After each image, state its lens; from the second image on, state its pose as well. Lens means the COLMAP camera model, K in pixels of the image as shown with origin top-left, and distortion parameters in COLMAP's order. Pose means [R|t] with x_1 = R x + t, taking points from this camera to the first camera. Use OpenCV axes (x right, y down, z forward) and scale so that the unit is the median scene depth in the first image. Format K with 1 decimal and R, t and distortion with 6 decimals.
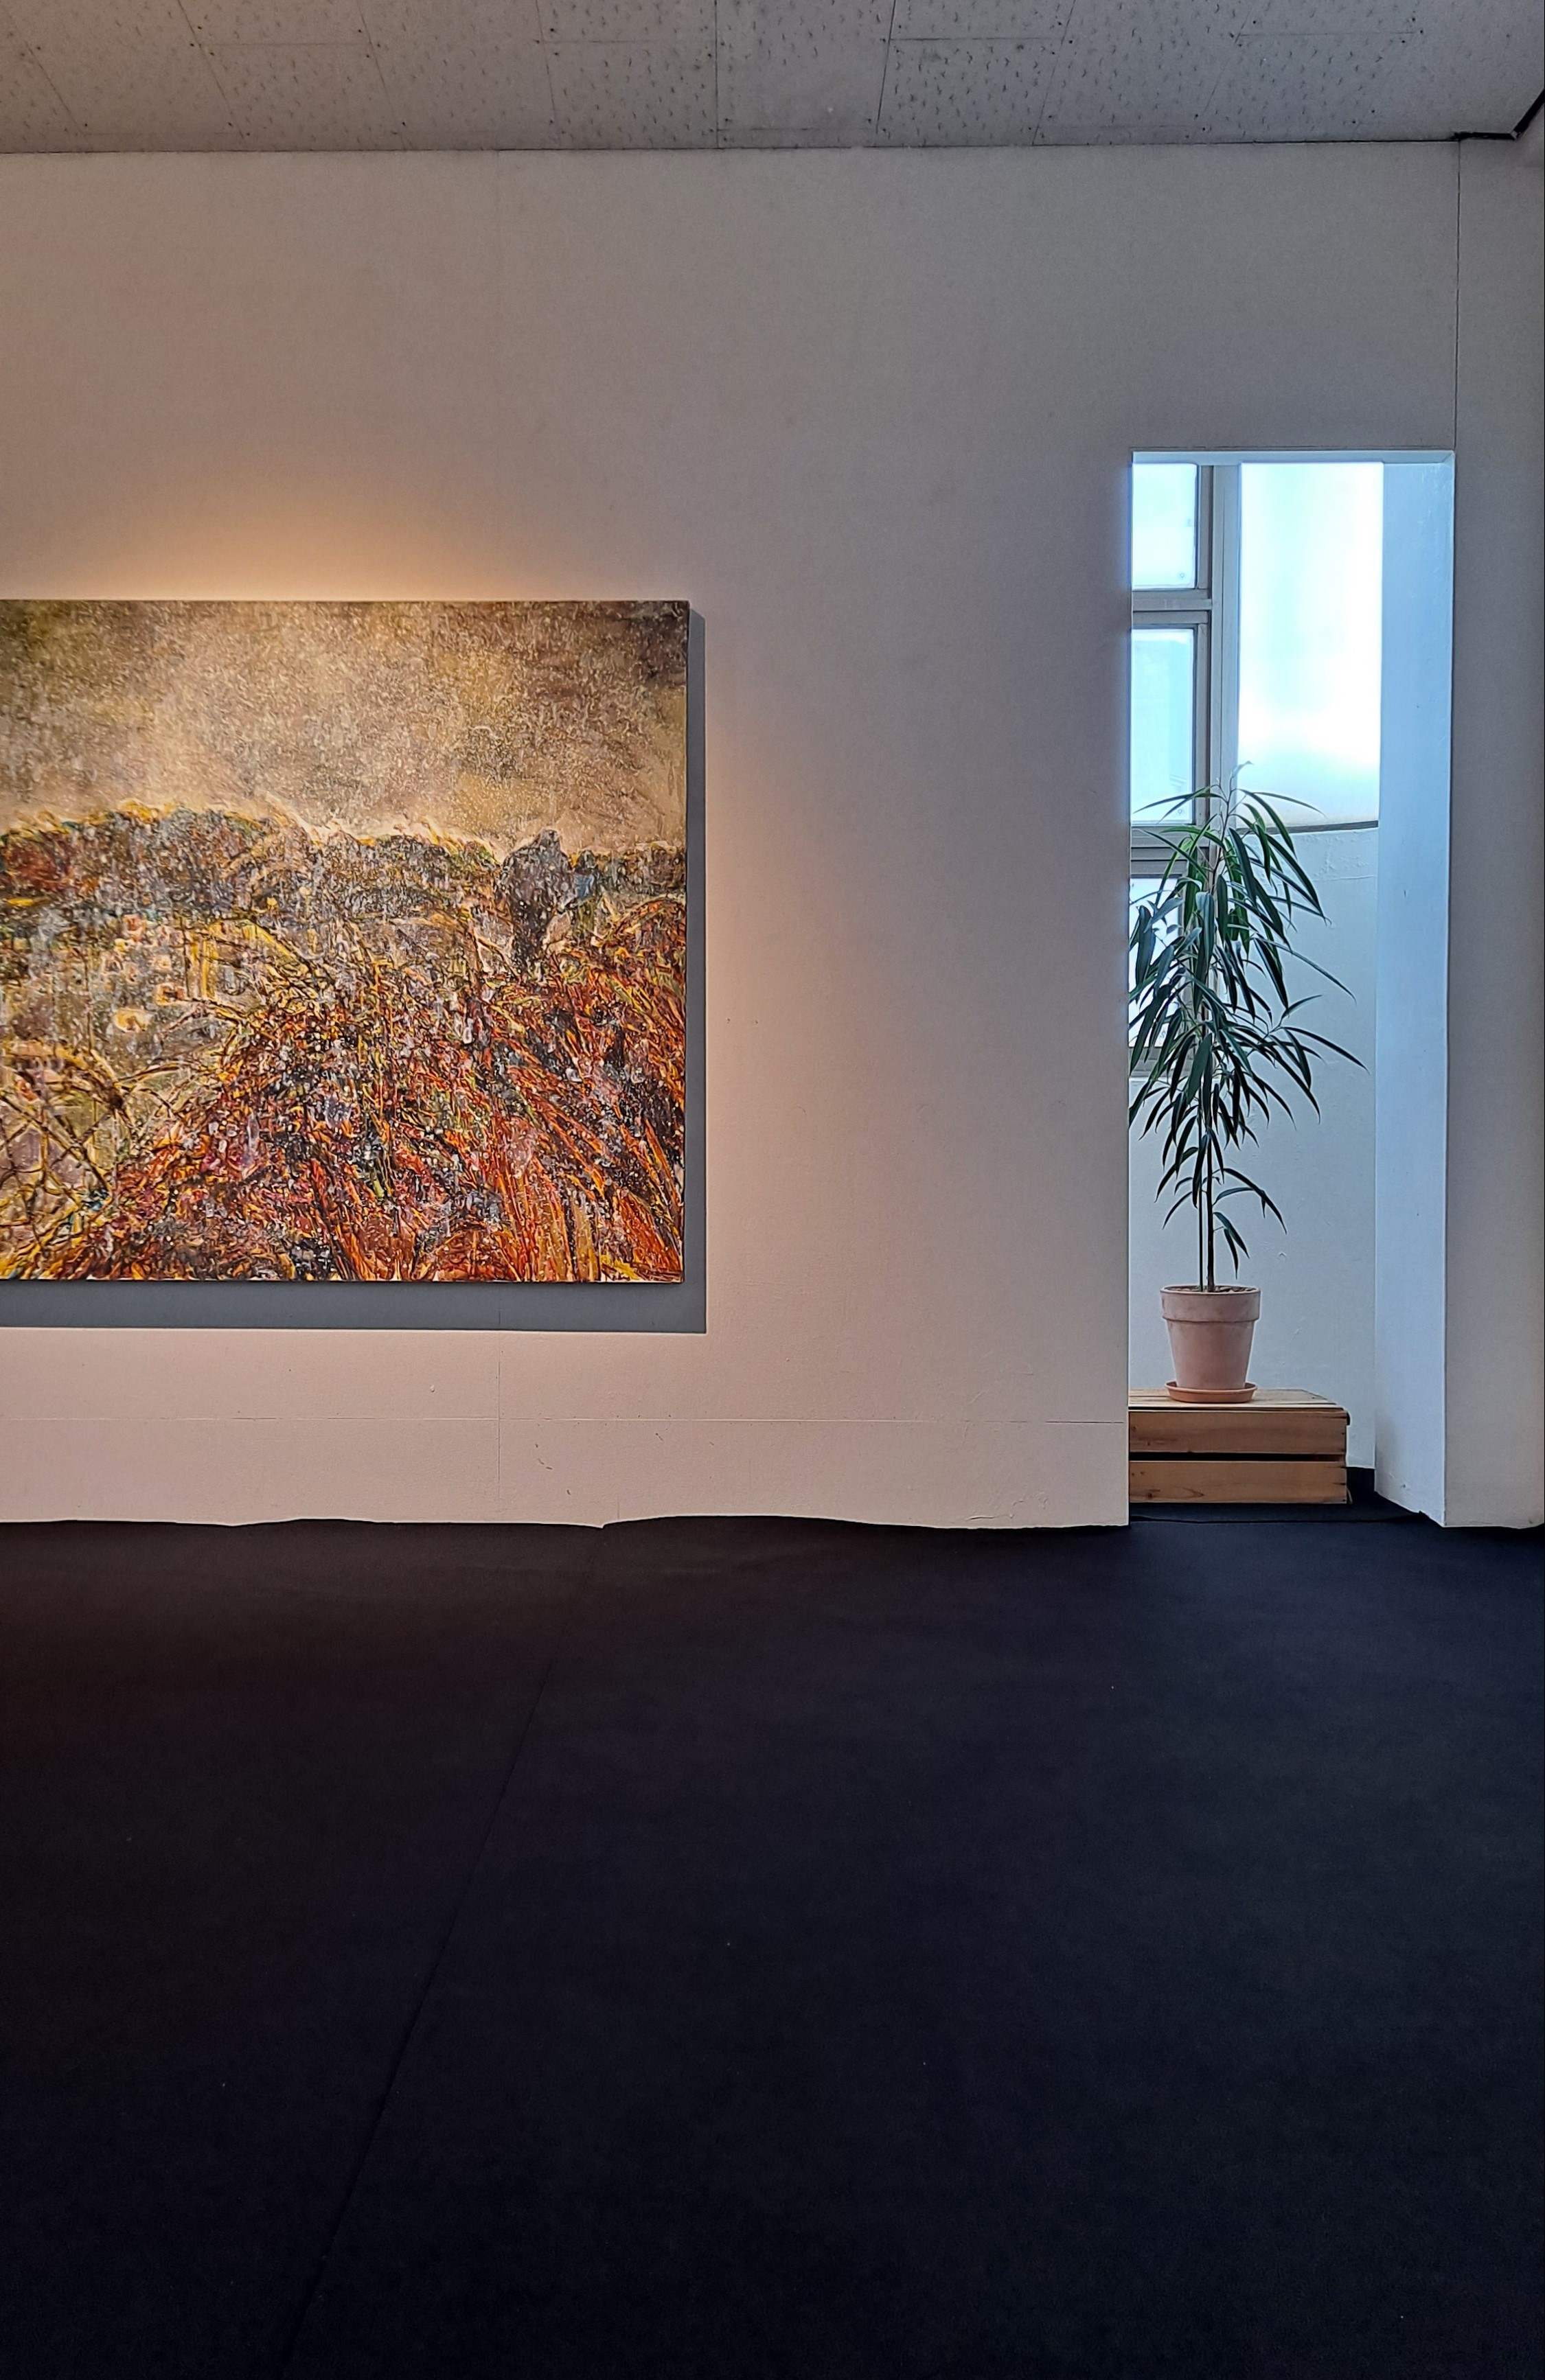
lens RADIAL K [[1818.2, 0, 772.3], [0, 1818.2, 1189.7], [0, 0, 1]] dist [0.027537, -0.013188]
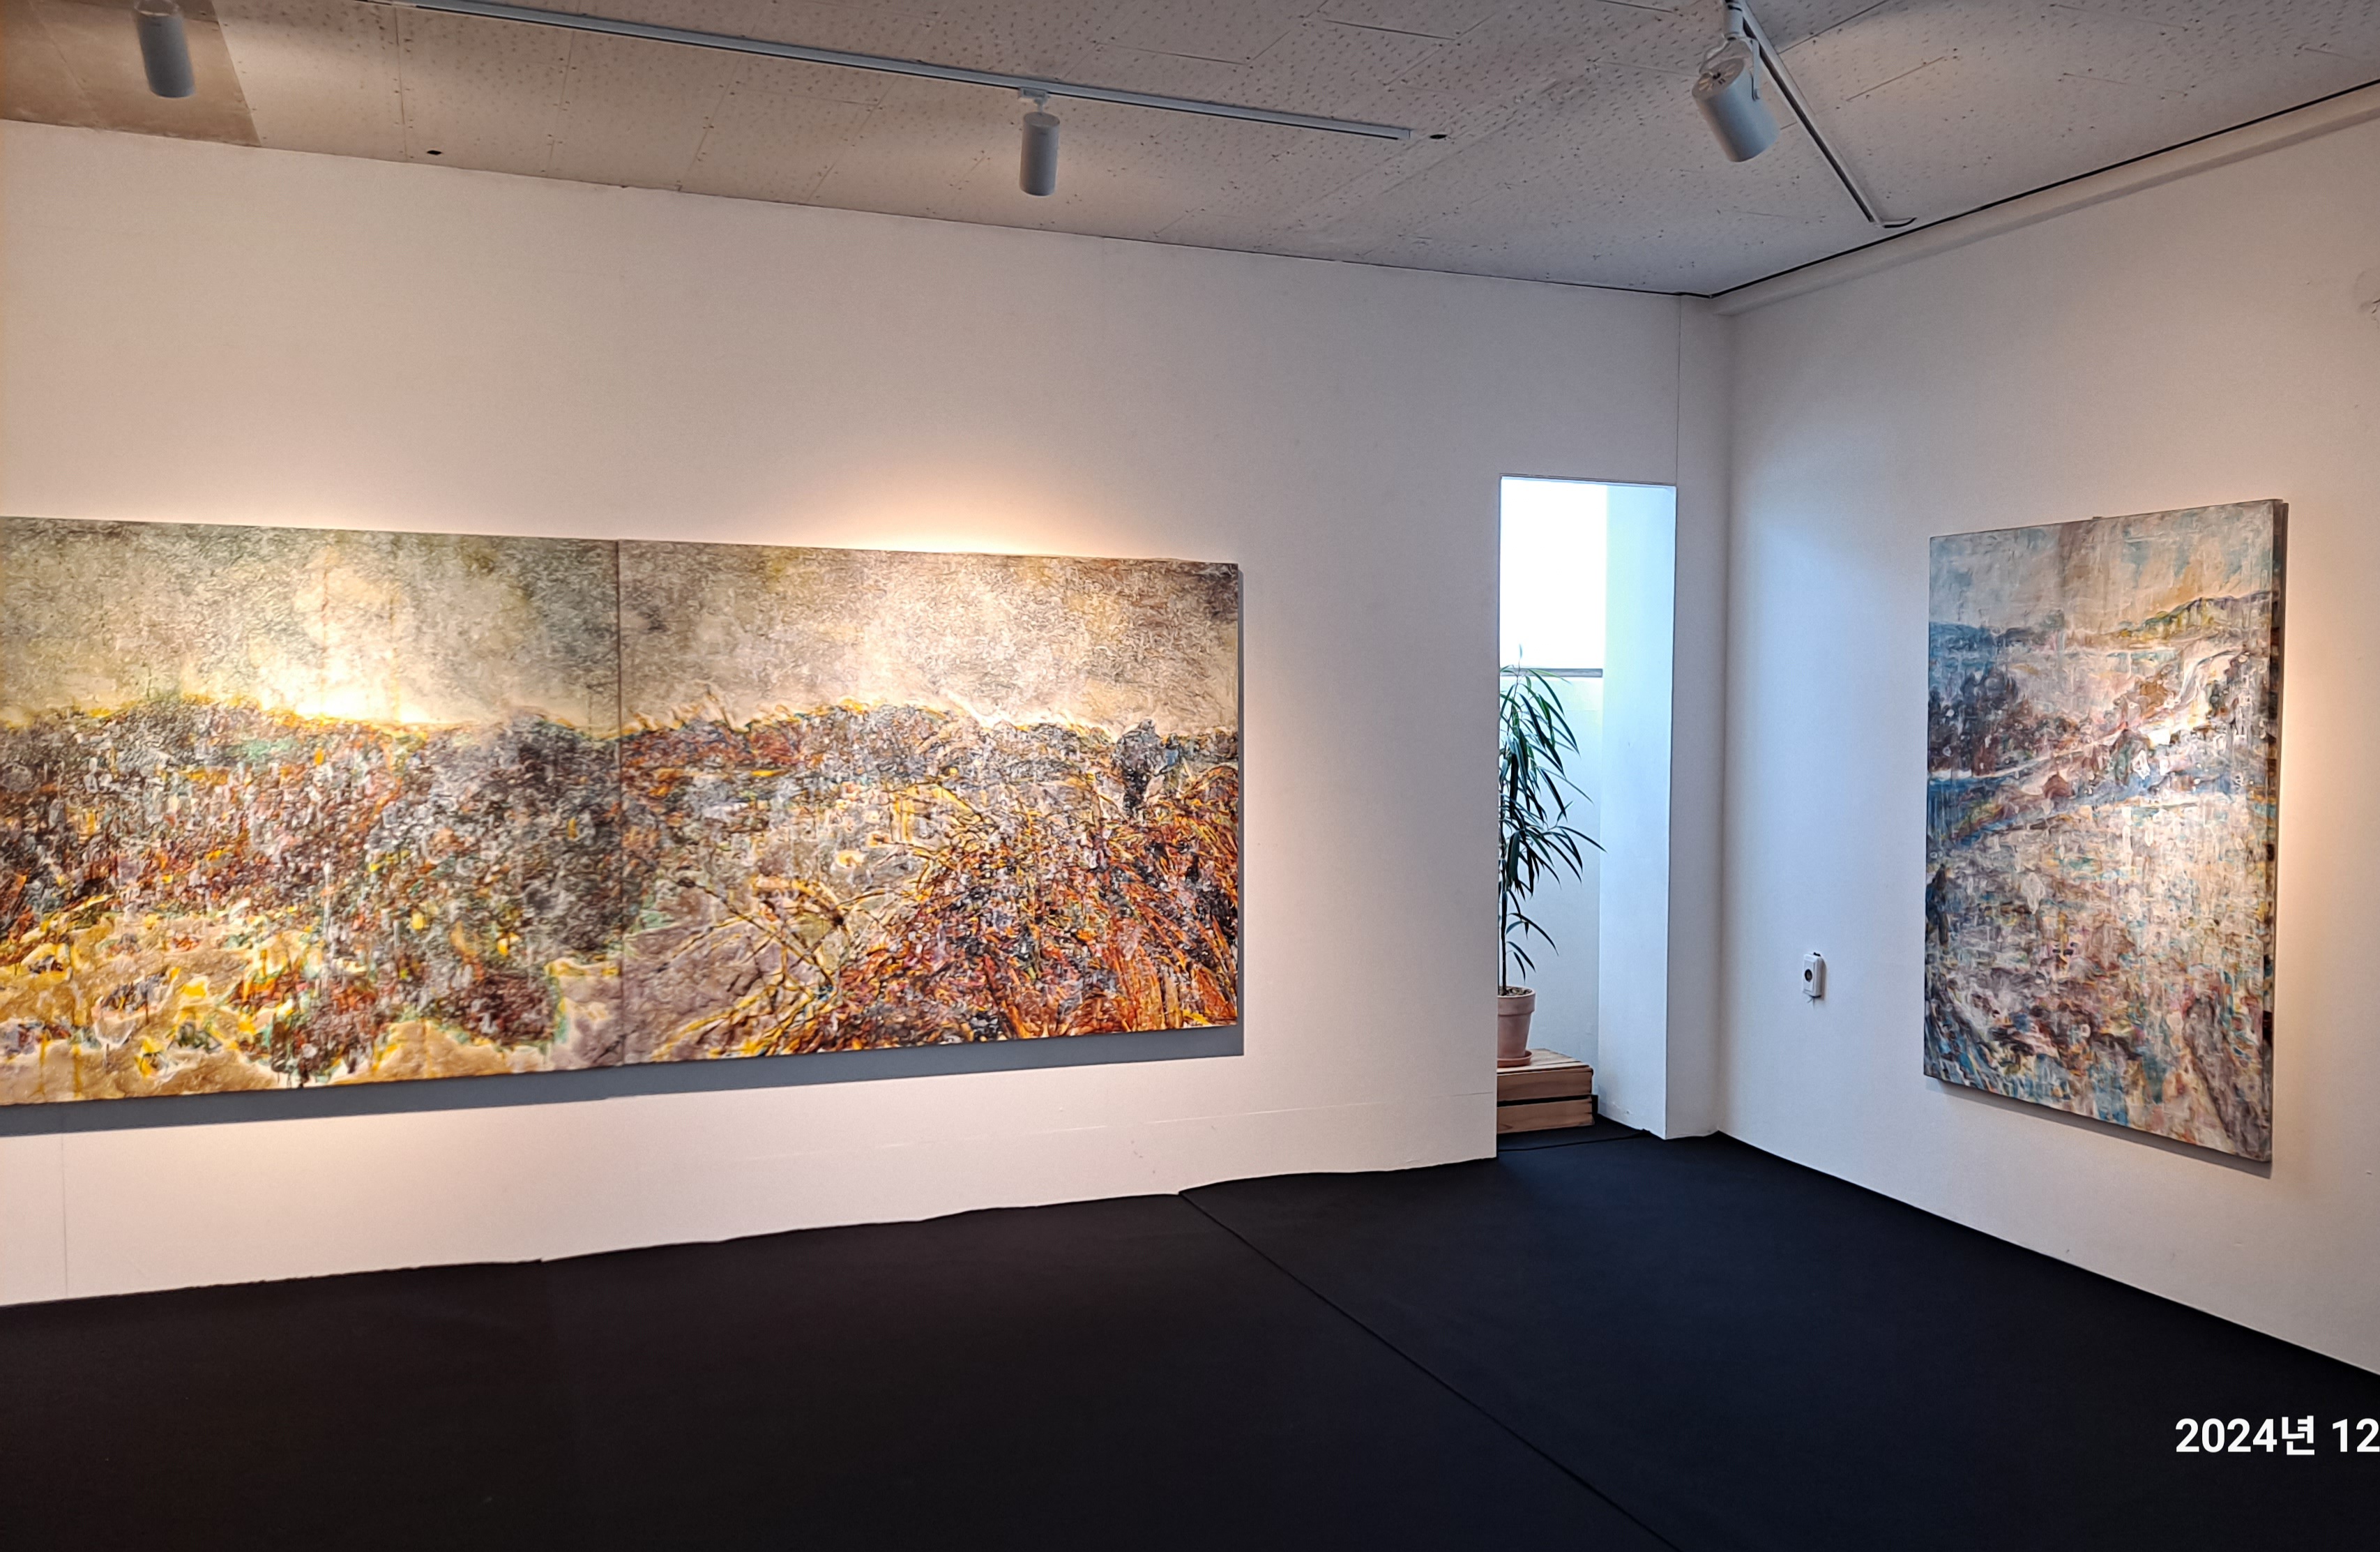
lens RADIAL K [[1818.2, 0, 1190.2], [0, 1818.2, 776.1], [0, 0, 1]] dist [0.027537, -0.013188]
pose [[0.929657, -0.023660, 0.367666, -0.615160], [0.010266, 0.999212, 0.038342, -0.205213], [-0.368284, -0.031871, 0.929167, -0.347761]]
